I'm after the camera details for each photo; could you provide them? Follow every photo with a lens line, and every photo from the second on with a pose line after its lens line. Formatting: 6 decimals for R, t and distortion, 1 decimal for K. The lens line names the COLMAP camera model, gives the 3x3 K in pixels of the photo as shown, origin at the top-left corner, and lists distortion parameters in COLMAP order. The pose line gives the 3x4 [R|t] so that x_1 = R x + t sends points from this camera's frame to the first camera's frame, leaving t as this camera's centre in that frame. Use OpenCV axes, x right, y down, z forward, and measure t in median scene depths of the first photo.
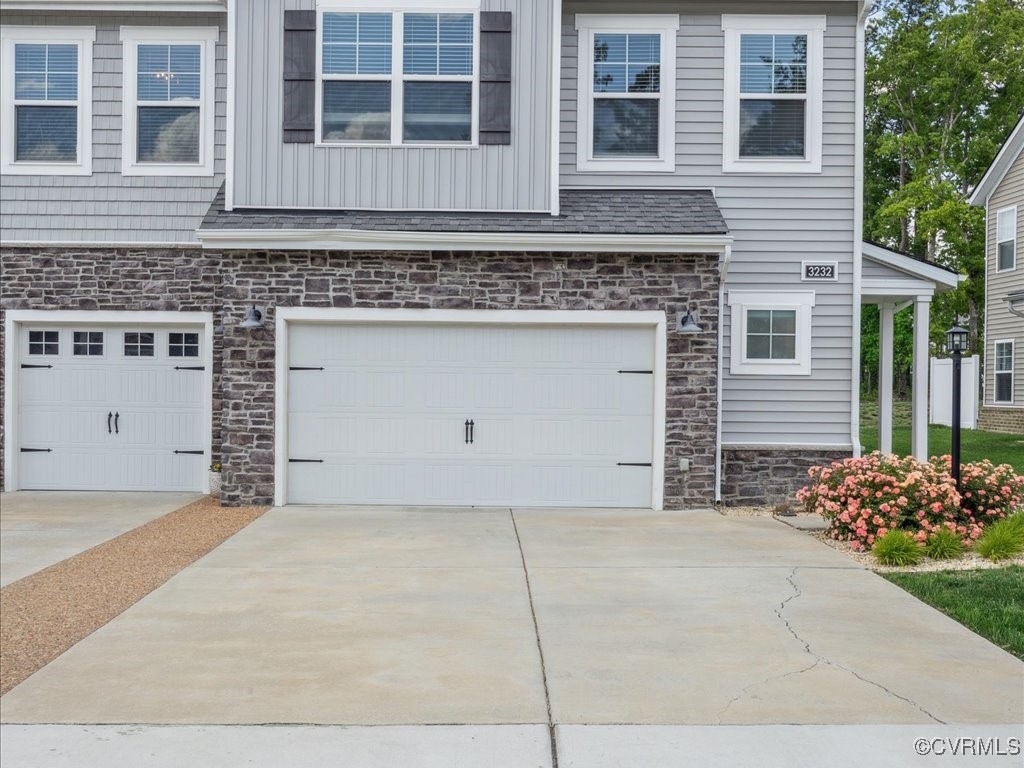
lens RADIAL K [[1301.4, 0, 516.2], [0, 1301.4, 384.3], [0, 0, 1]] dist [-0.014876, 0.000000]
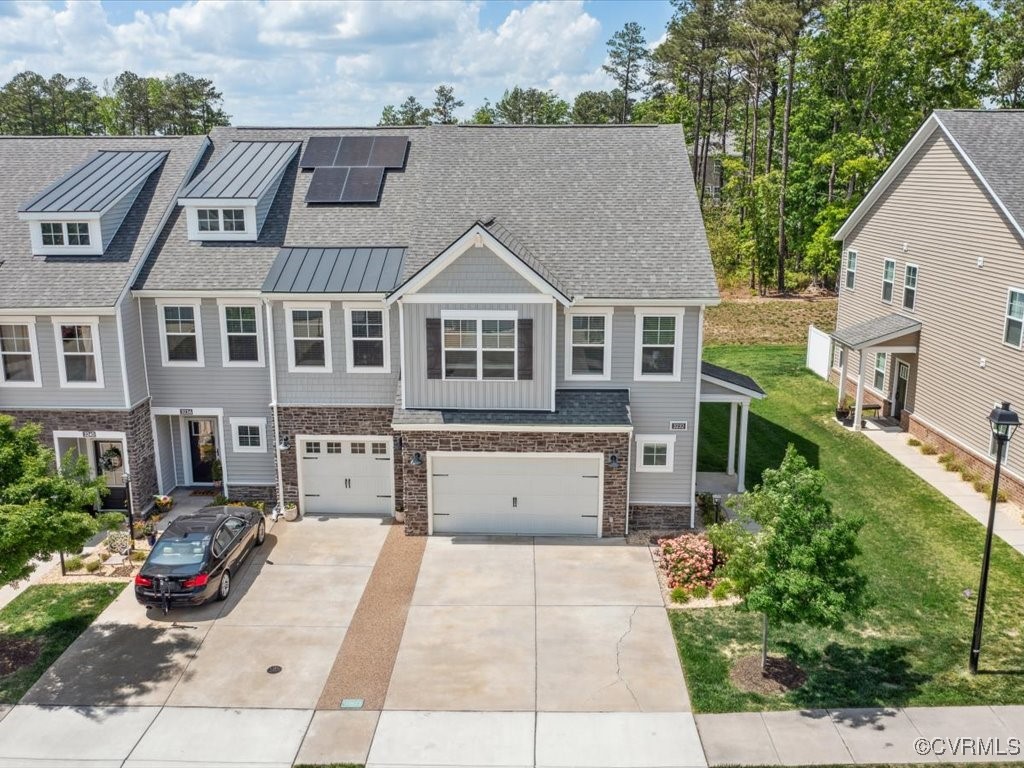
lens RADIAL K [[1301.4, 0, 509.8], [0, 1301.4, 384.1], [0, 0, 1]] dist [-0.014876, 0.000000]
pose [[0.999073, 0.000382, -0.043046, 0.050965], [0.011309, 0.962512, 0.271004, -0.761376], [0.041536, -0.271240, 0.961615, -1.079389]]
